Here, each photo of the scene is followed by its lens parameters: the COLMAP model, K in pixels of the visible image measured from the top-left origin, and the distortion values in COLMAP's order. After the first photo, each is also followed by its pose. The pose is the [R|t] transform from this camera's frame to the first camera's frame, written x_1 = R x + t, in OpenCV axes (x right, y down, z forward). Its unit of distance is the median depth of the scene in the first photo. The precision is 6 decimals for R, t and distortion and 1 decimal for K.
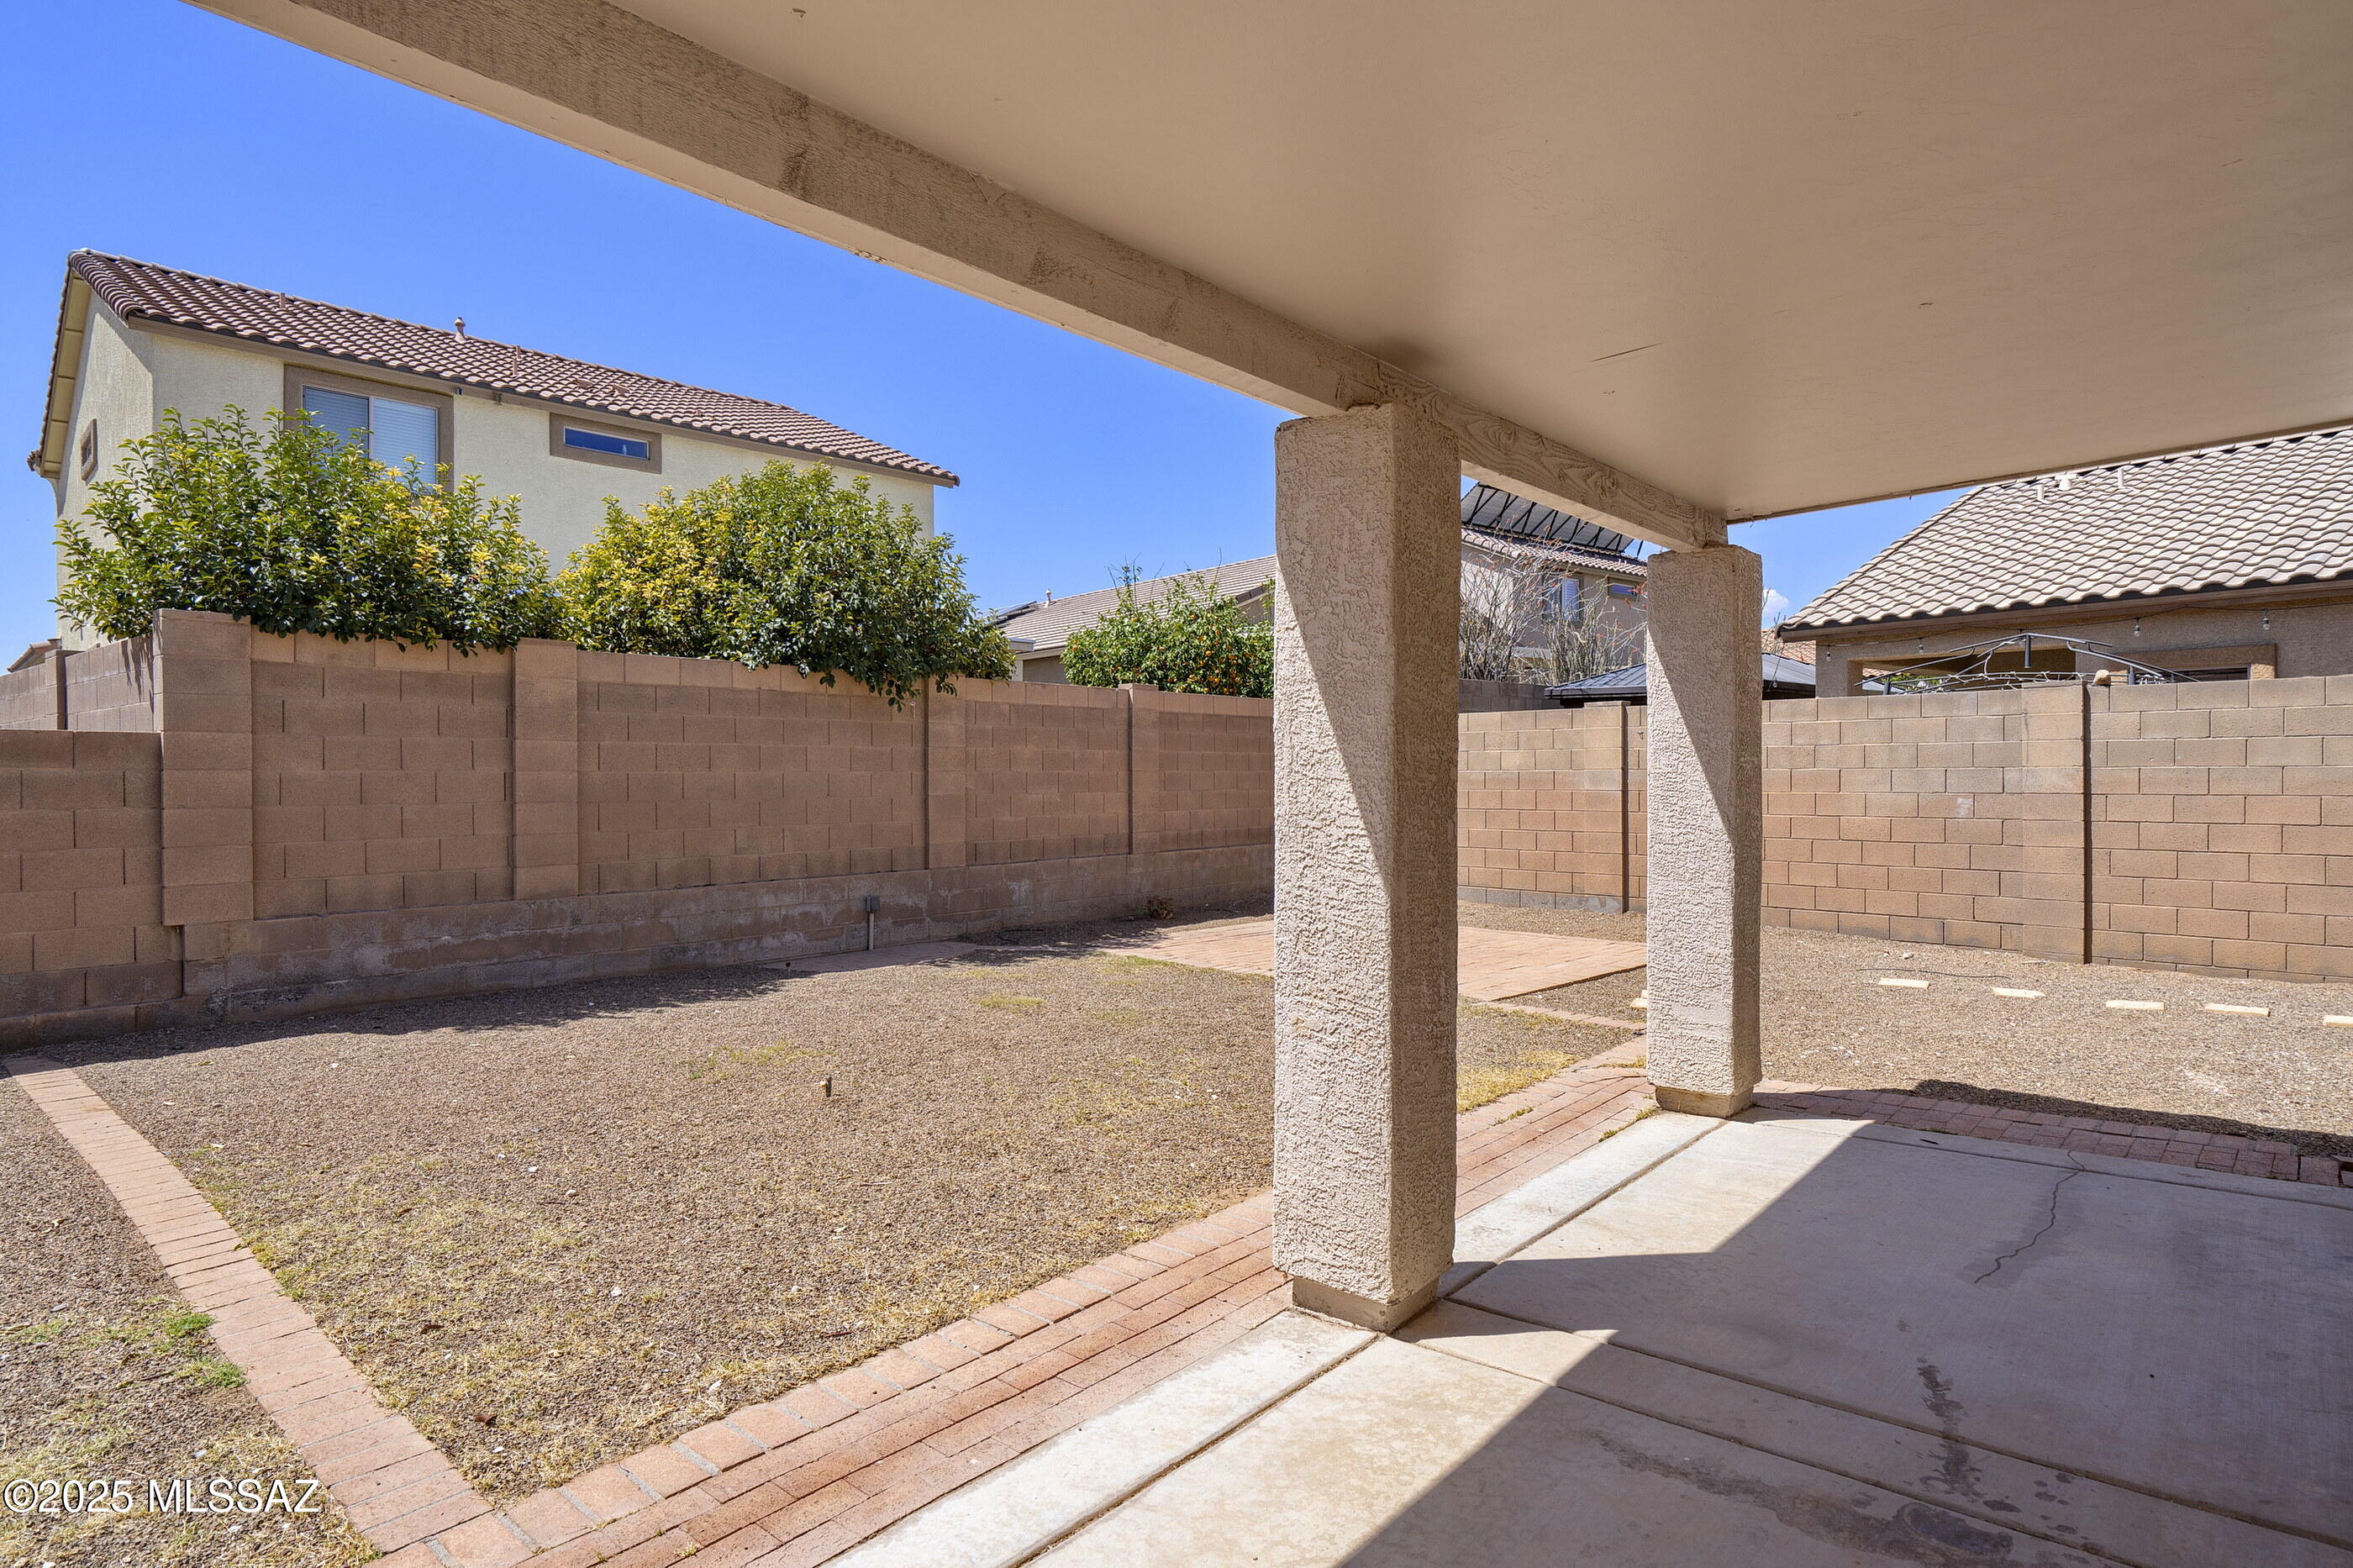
lens RADIAL K [[1261.6, 0, 1174.6], [0, 1261.6, 781.3], [0, 0, 1]] dist [0.006970, 0.000731]
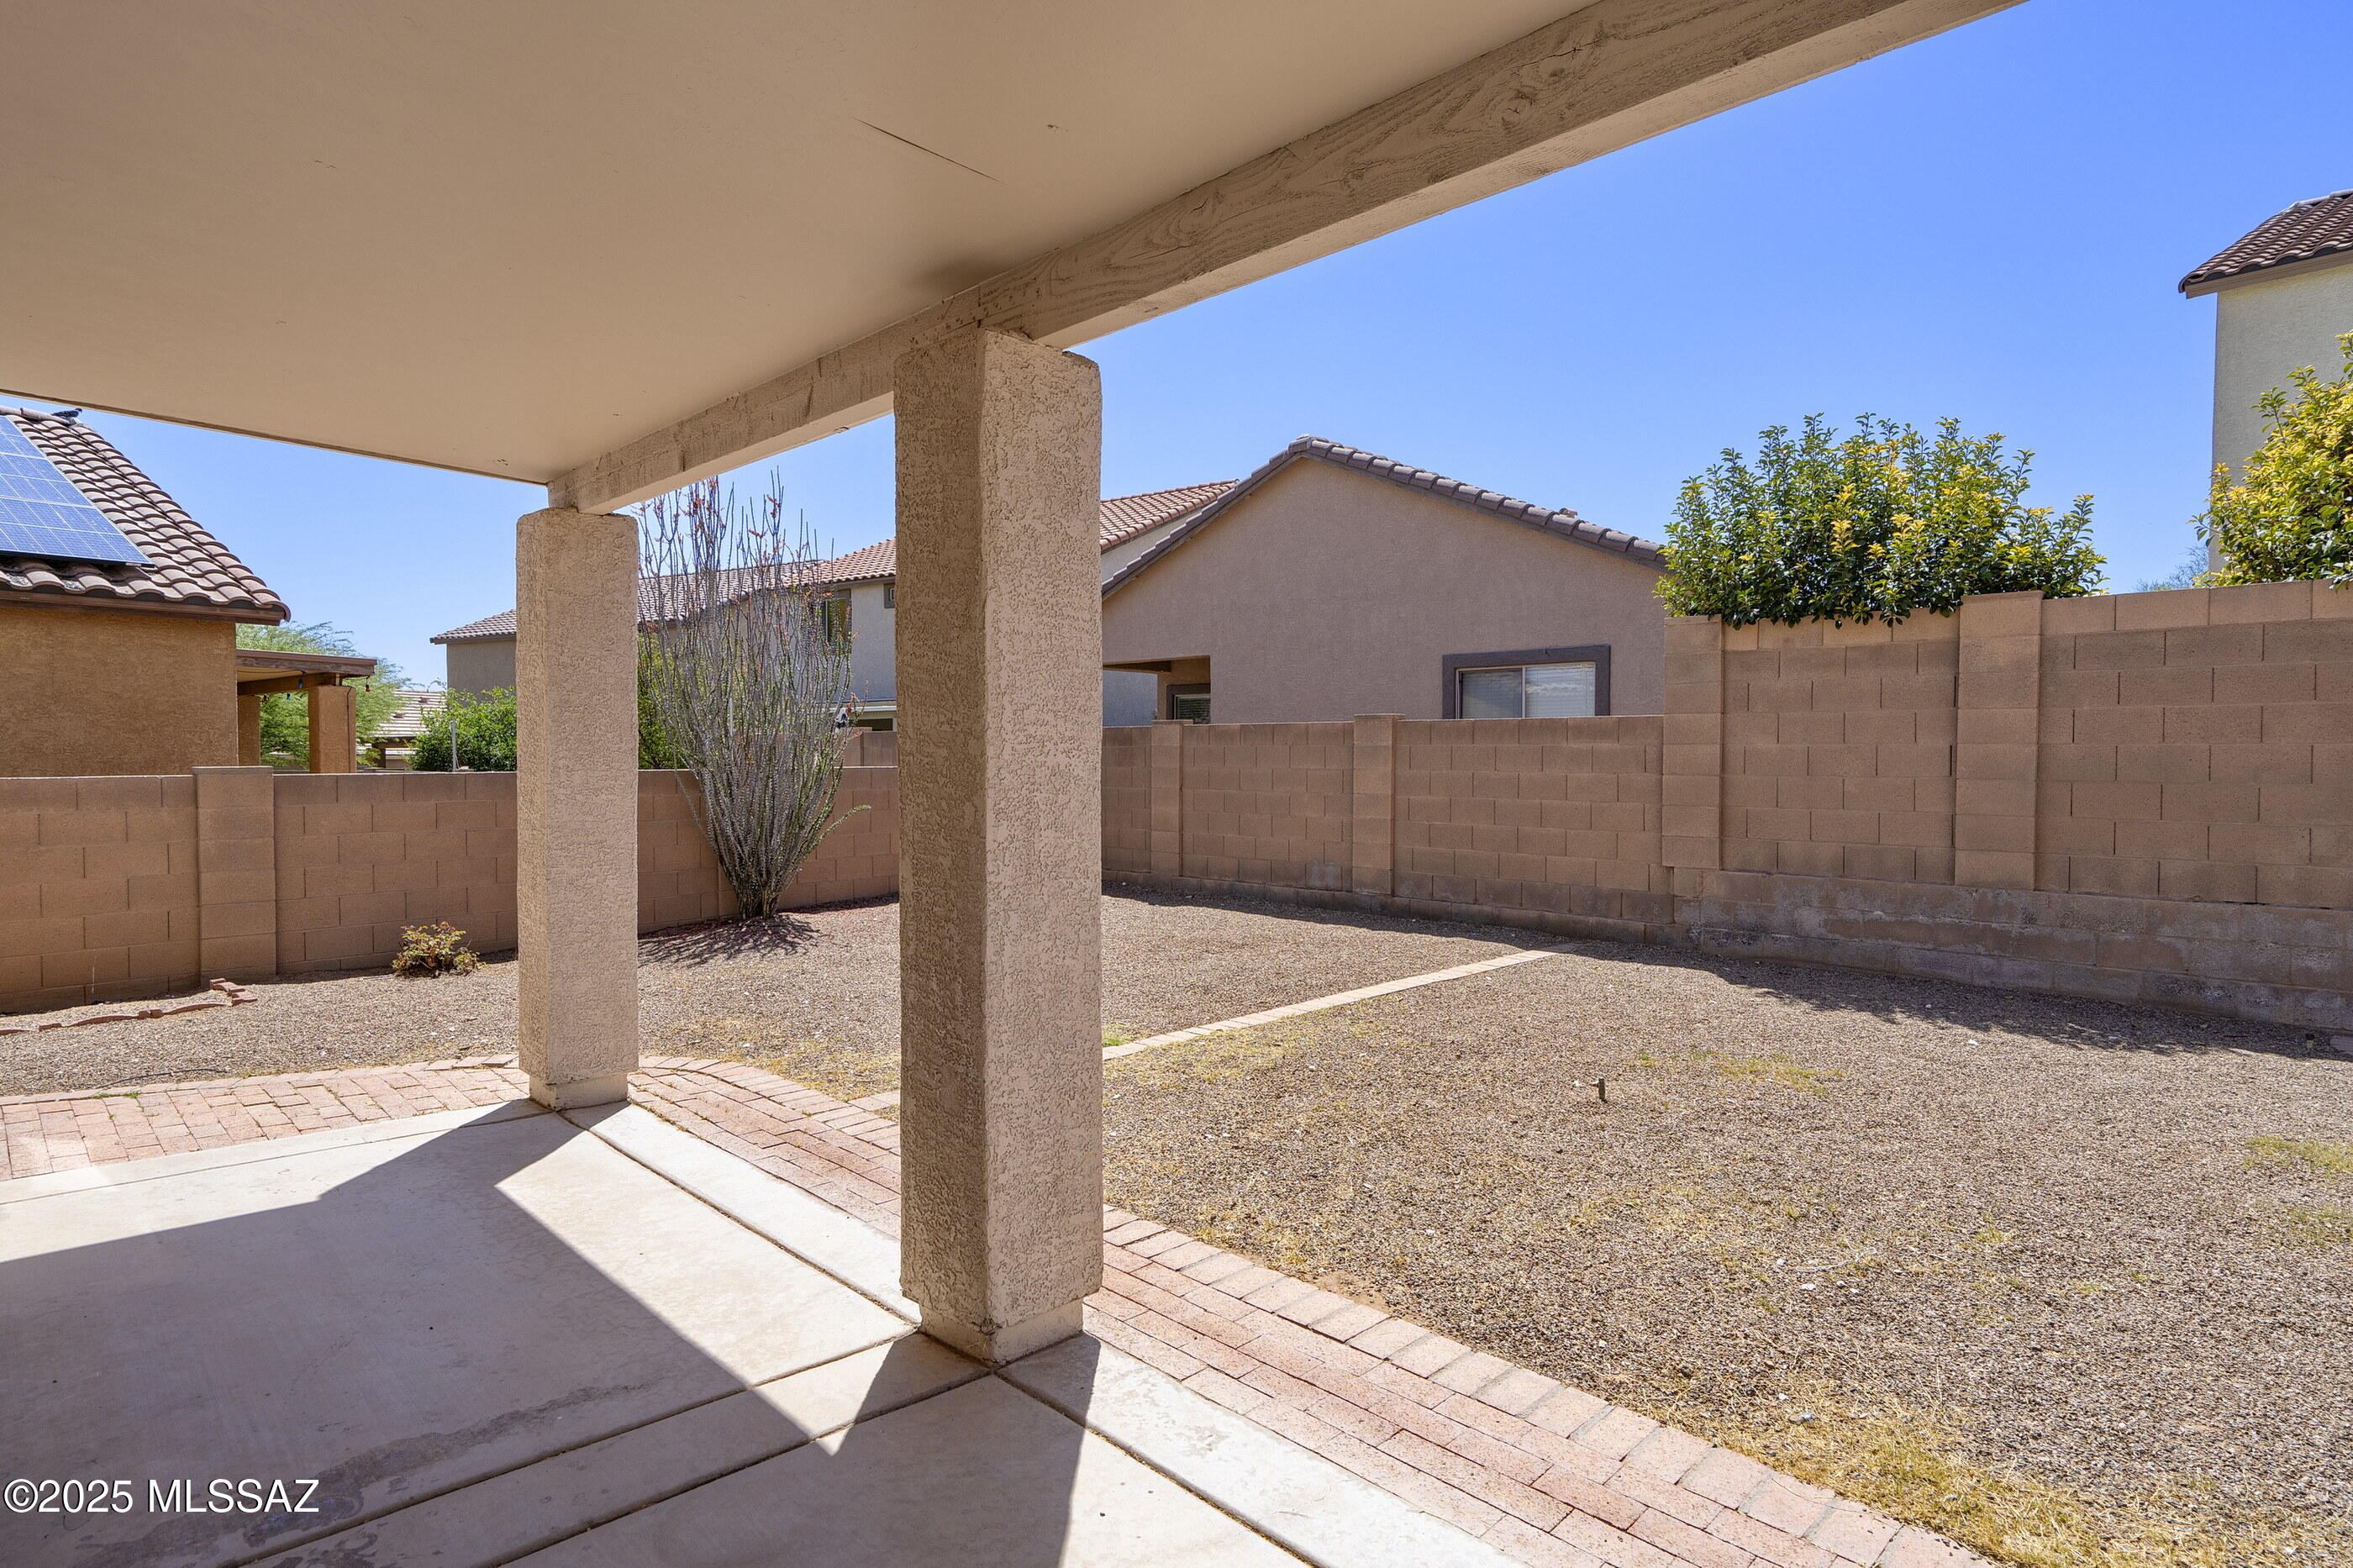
lens RADIAL K [[1288.1, 0, 1176.7], [0, 1288.1, 780.6], [0, 0, 1]] dist [0.003803, 0.000711]
pose [[-0.089708, 0.024842, -0.995658, 0.487686], [-0.004483, 0.999669, 0.025346, -0.002883], [0.995958, 0.006738, -0.089567, 0.558229]]
